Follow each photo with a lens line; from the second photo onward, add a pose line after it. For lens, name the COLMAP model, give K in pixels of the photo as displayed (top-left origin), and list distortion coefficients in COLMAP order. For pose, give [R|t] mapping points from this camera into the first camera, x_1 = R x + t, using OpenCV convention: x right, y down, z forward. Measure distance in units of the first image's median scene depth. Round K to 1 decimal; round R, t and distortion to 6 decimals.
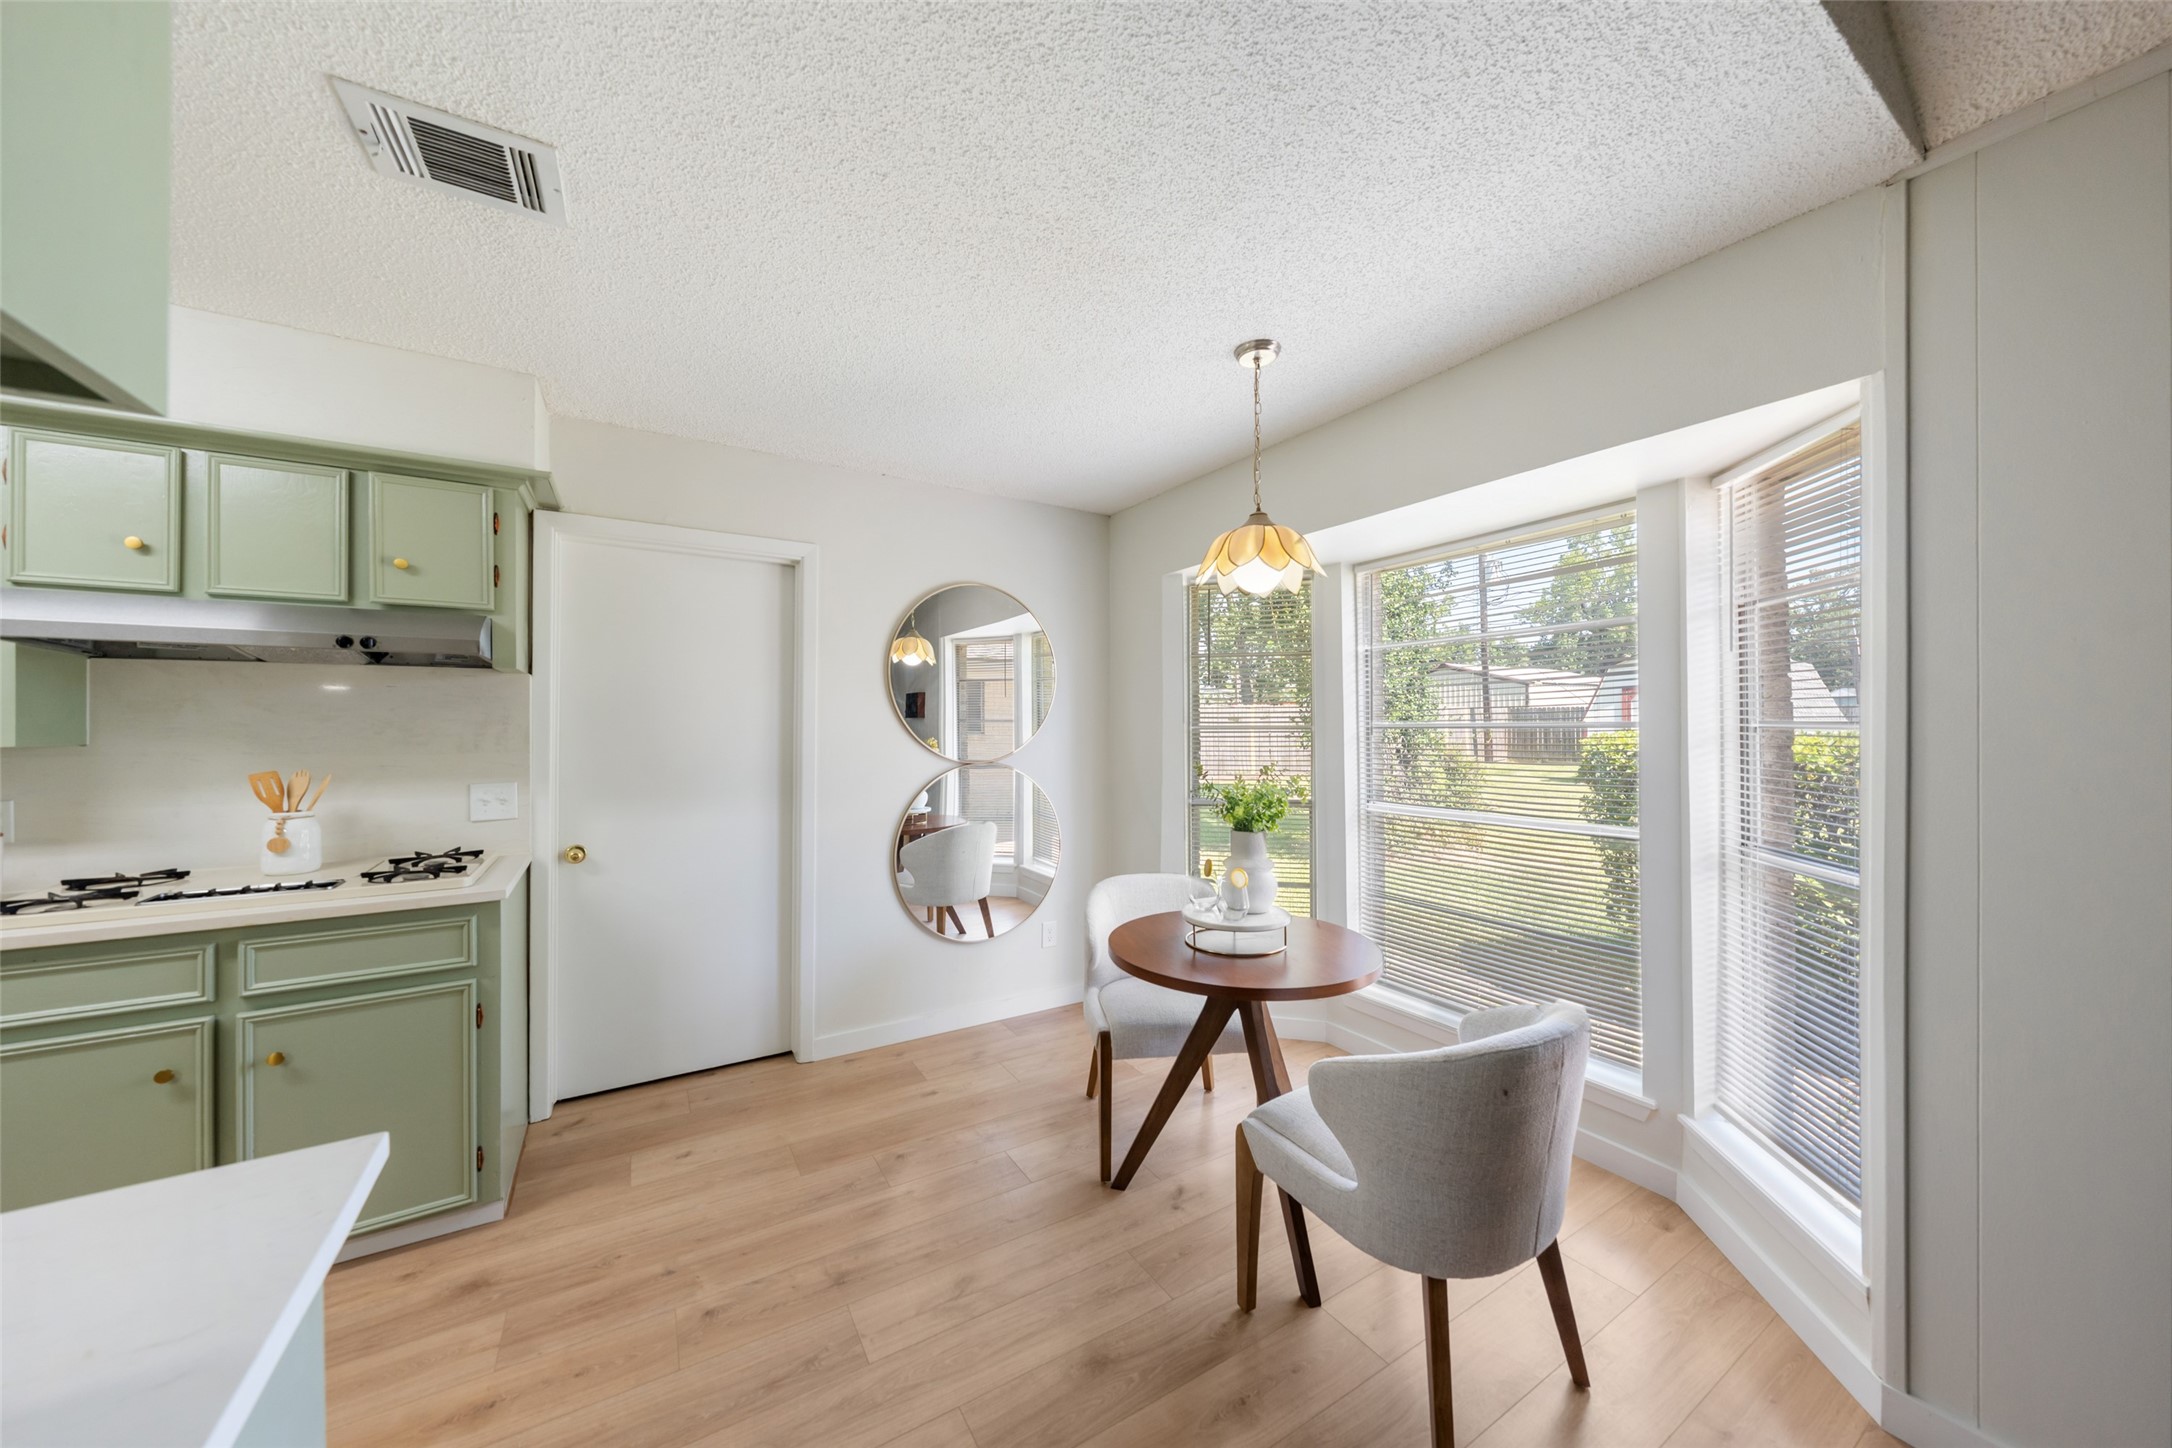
lens RADIAL K [[747.4, 0, 1086.0], [0, 747.4, 724.0], [0, 0, 1]] dist [-0.001073, 0.000019]
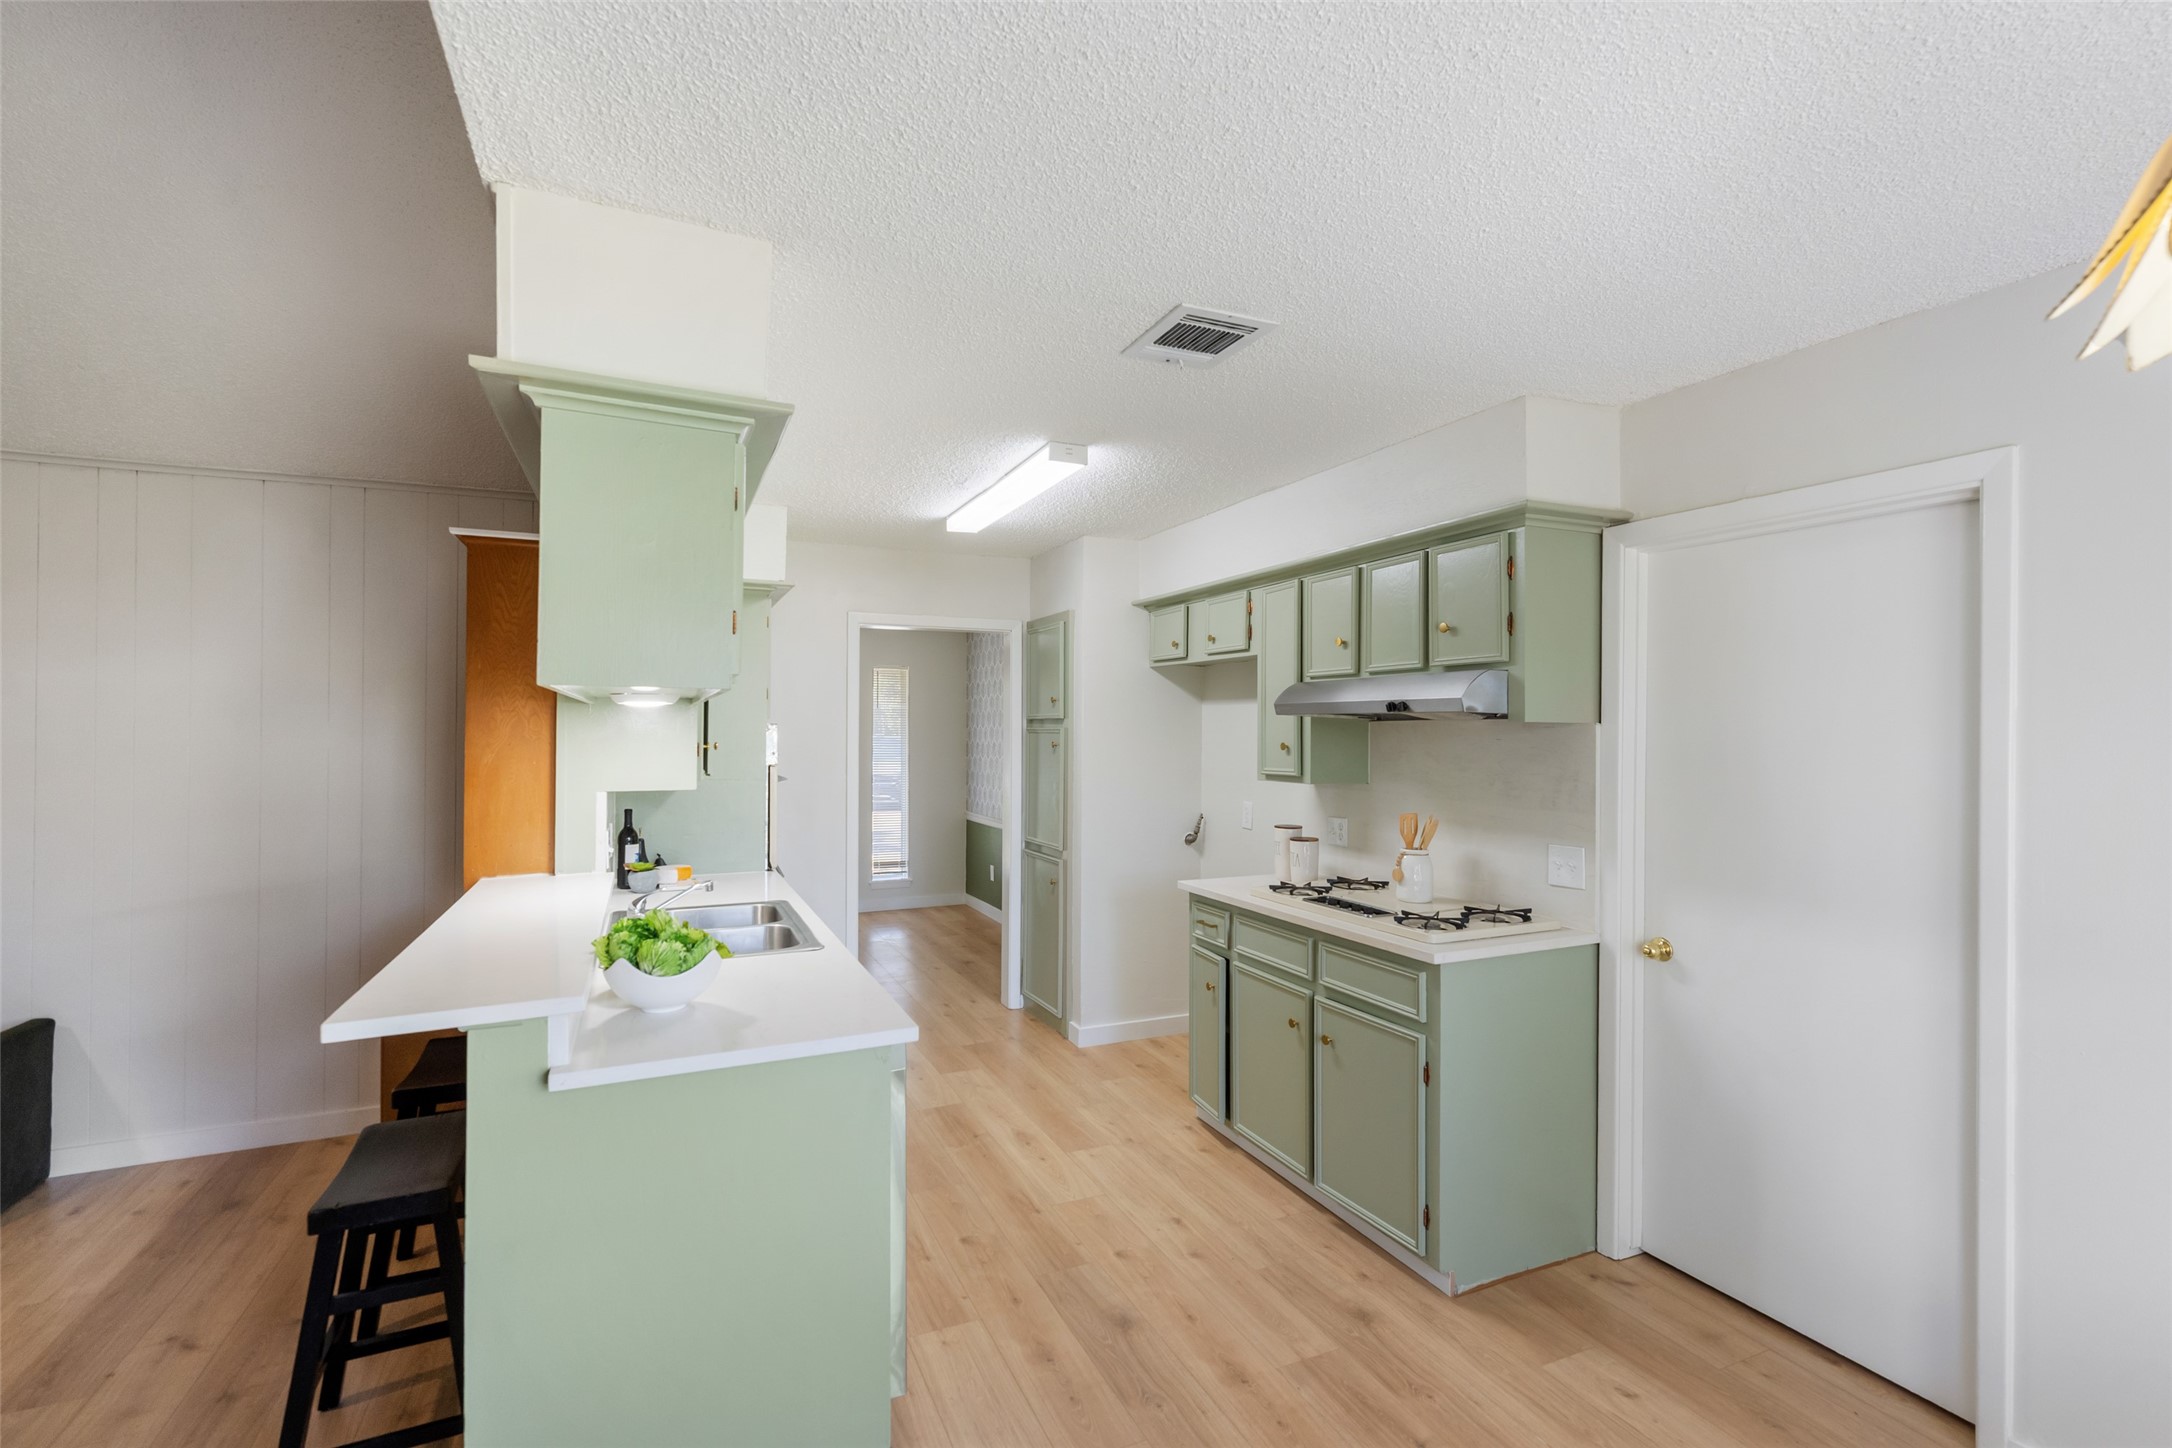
lens RADIAL K [[973.3, 0, 1075.8], [0, 973.3, 722.7], [0, 0, 1]] dist [0.005096, 0.000220]
pose [[-0.128617, -0.006245, -0.991675, 0.499456], [-0.005561, 0.999969, -0.005576, -0.065556], [0.991679, 0.004798, -0.128648, 0.627103]]
